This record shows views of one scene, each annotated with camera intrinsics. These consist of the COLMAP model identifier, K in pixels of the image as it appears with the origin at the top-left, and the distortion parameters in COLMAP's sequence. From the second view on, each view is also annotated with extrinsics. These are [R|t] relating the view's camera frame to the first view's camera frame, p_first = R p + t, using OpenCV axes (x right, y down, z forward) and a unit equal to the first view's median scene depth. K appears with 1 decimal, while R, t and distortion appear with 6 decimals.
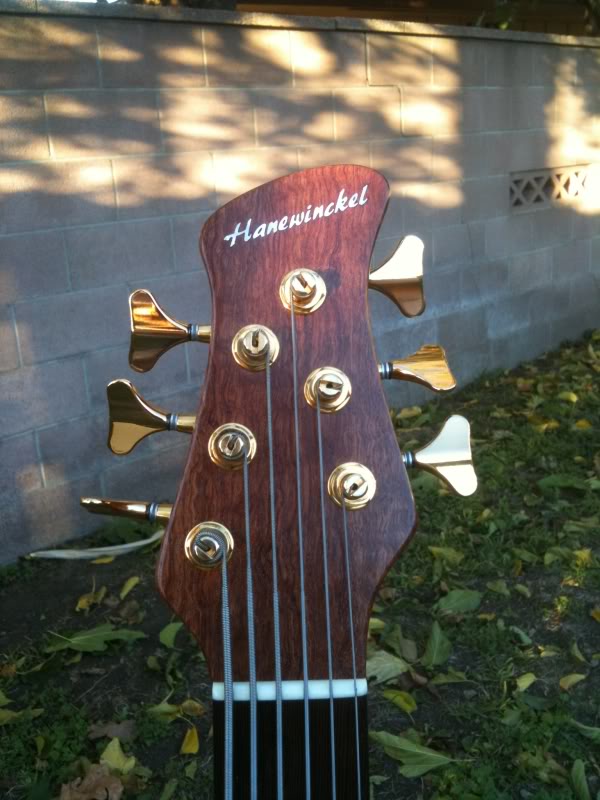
lens RADIAL K [[851.6, 0, 290.3], [0, 851.6, 401.1], [0, 0, 1]] dist [0.064373, -0.297168]
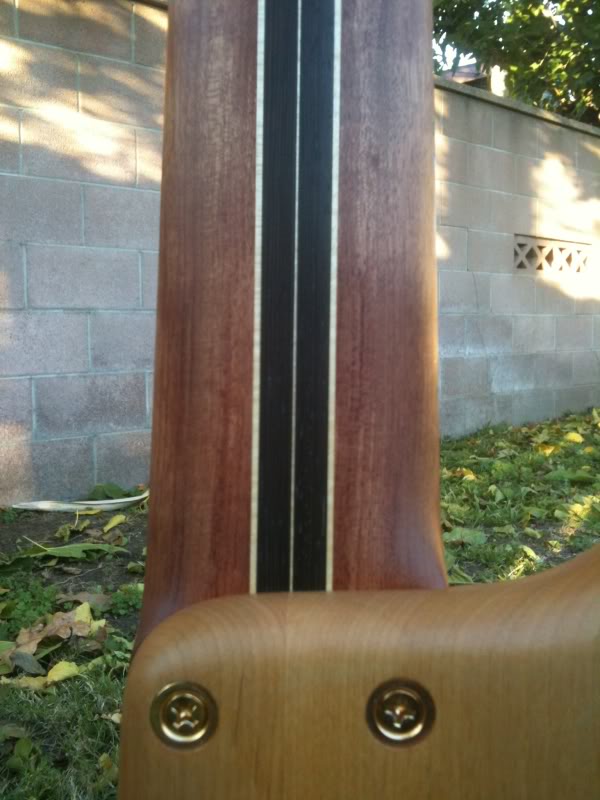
lens RADIAL K [[851.6, 0, 290.3], [0, 851.6, 401.1], [0, 0, 1]] dist [0.064373, -0.297168]
pose [[0.998511, 0.054303, -0.005196, 0.002905], [-0.054188, 0.976400, -0.209061, 0.235509], [-0.006279, 0.209031, 0.977889, 0.042670]]
